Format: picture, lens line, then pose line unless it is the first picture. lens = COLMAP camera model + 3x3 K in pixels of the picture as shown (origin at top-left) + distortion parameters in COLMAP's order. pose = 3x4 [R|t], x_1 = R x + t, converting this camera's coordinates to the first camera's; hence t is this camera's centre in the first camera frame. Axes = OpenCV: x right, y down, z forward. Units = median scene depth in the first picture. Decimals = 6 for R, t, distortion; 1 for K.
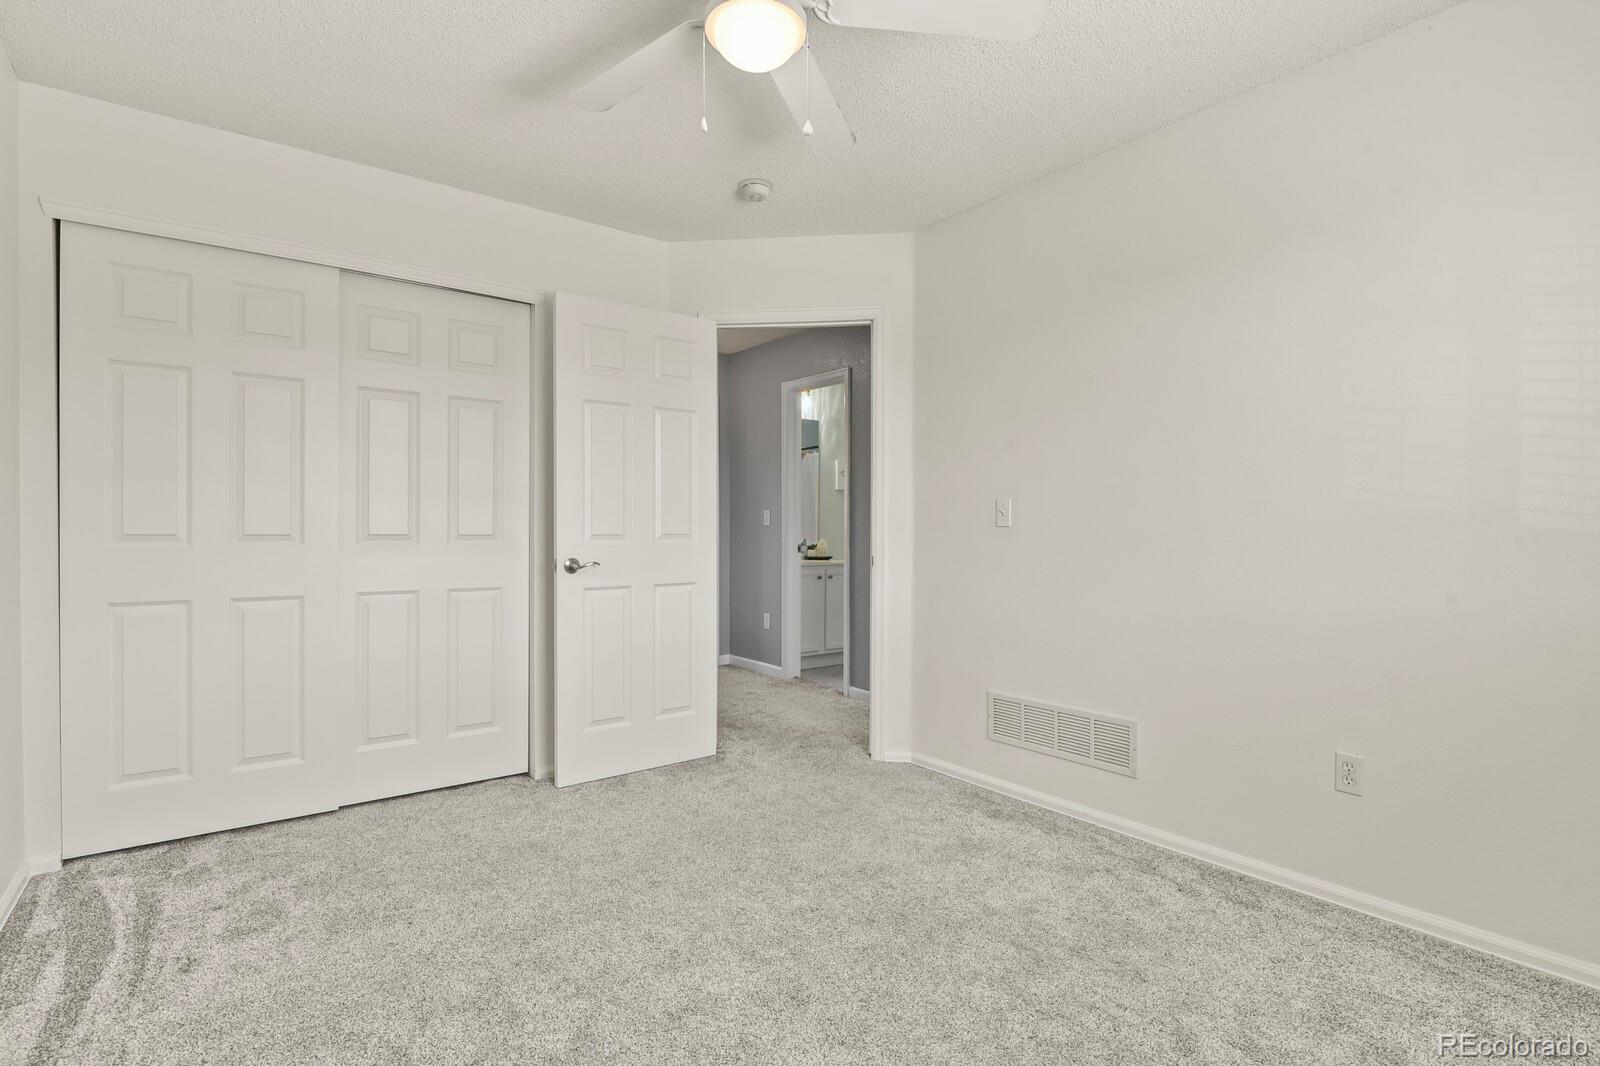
lens RADIAL K [[773.3, 0, 801.8], [0, 773.3, 531.6], [0, 0, 1]] dist [-0.002574, -0.001470]
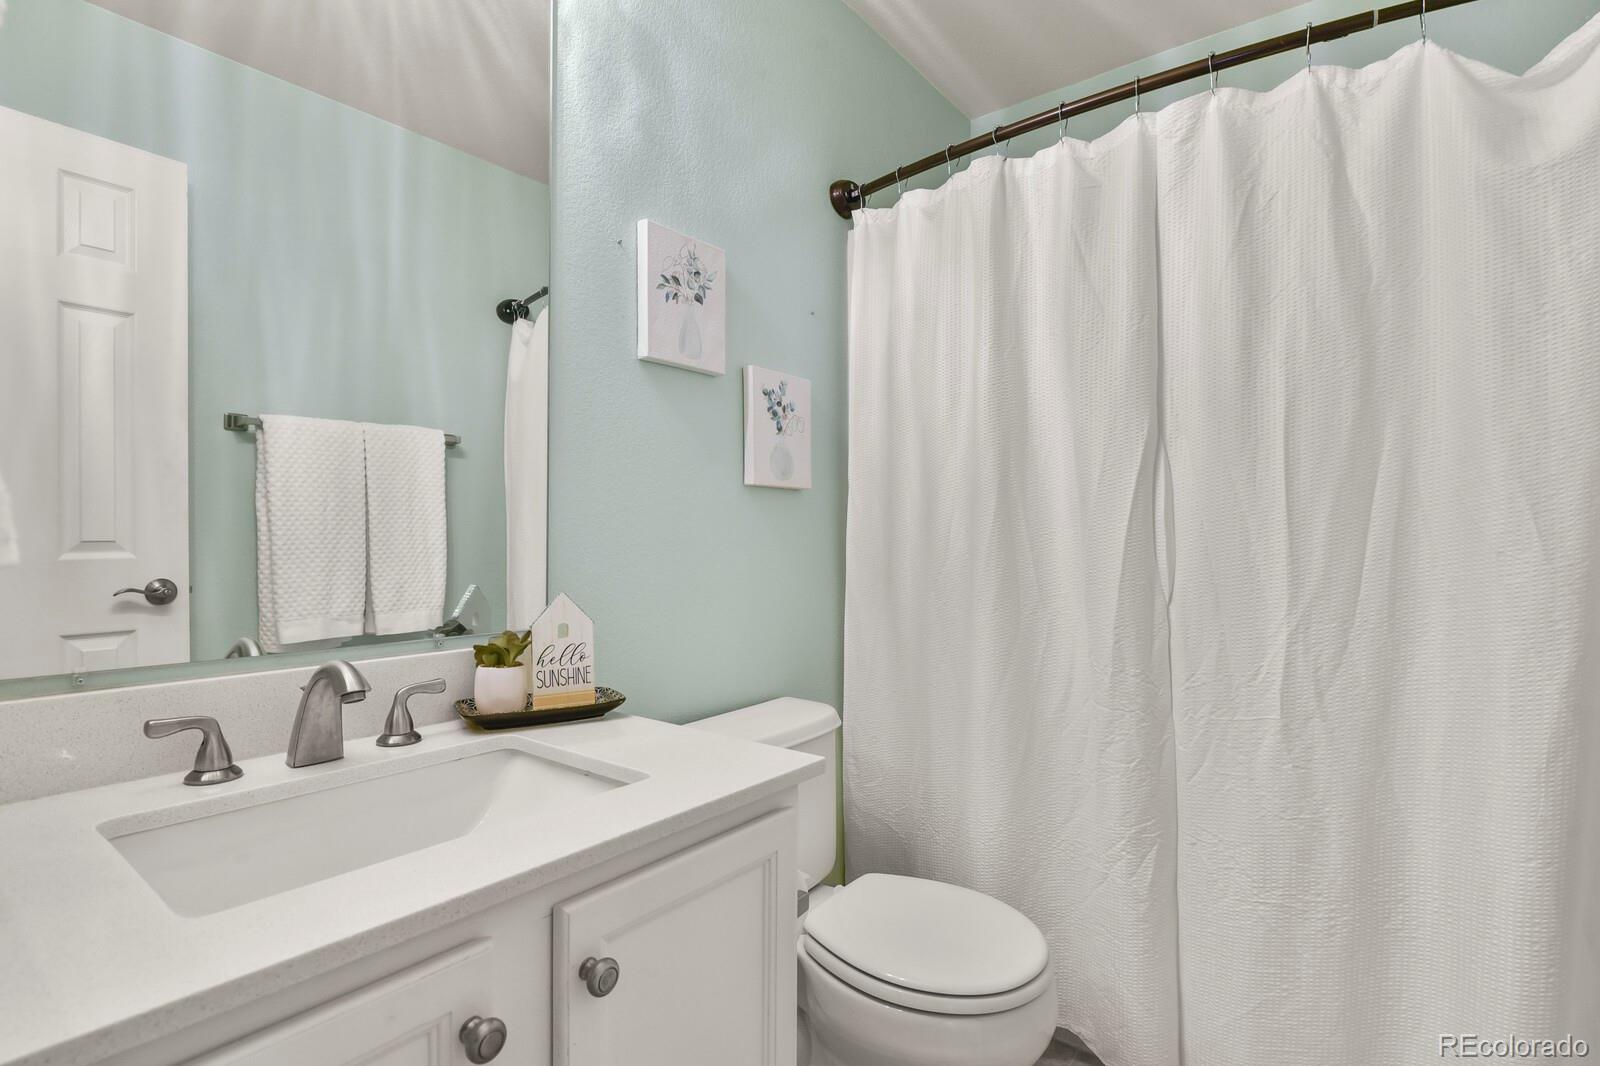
lens RADIAL K [[773.3, 0, 797.6], [0, 773.3, 532.2], [0, 0, 1]] dist [-0.002574, -0.001470]
pose [[0.970768, -0.005392, 0.239960, 0.036141], [0.006297, 0.999976, -0.003003, -0.005446], [-0.239938, 0.004426, 0.970778, 0.812654]]
